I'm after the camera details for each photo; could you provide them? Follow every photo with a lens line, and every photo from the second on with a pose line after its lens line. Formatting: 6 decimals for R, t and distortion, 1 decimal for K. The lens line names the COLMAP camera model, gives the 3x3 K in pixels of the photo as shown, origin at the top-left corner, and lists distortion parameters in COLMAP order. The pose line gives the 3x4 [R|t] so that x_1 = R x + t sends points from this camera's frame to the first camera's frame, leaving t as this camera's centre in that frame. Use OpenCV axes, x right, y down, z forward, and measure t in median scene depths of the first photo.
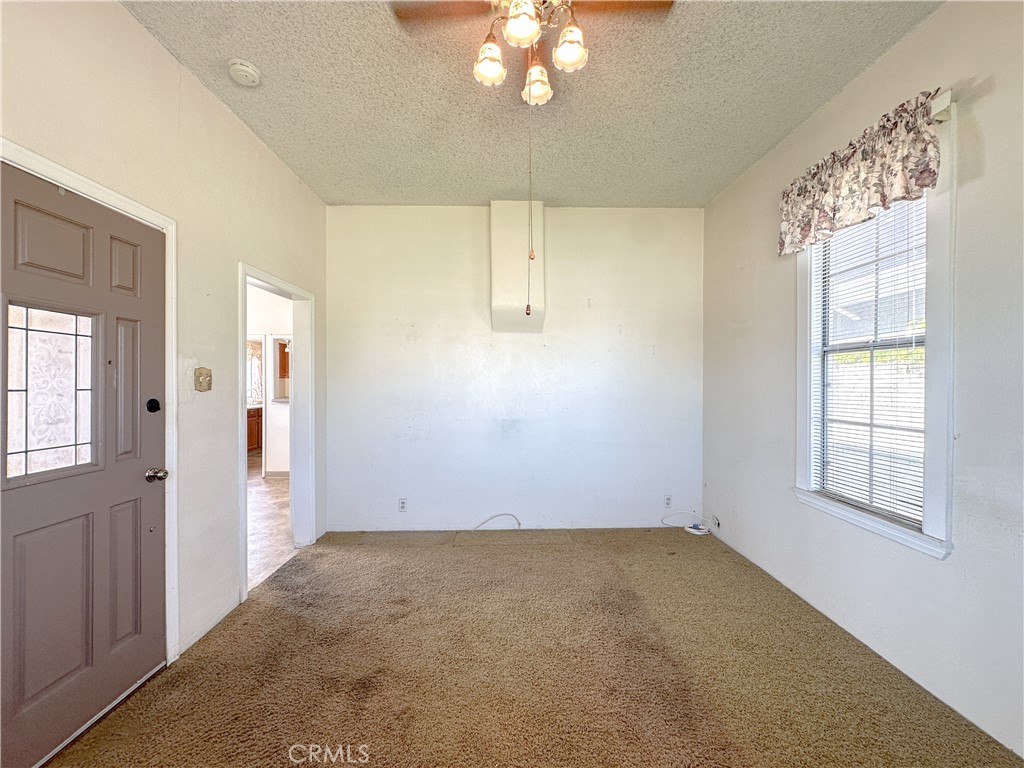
lens RADIAL K [[410.5, 0, 515.0], [0, 410.5, 384.3], [0, 0, 1]] dist [0.003227, 0.000826]
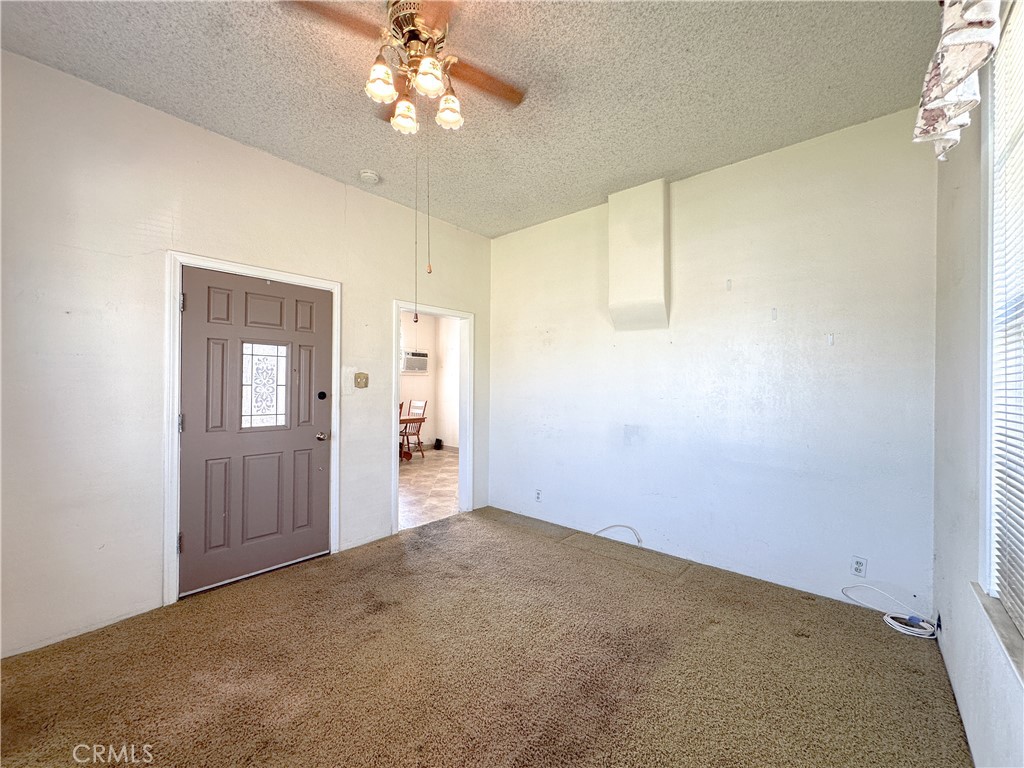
lens RADIAL K [[410.5, 0, 513.5], [0, 410.5, 384.9], [0, 0, 1]] dist [0.003227, 0.000826]
pose [[0.741349, 0.006726, -0.671086, 0.516135], [-0.012076, 0.999922, -0.003318, 0.002650], [0.671011, 0.010564, 0.741372, 0.172469]]
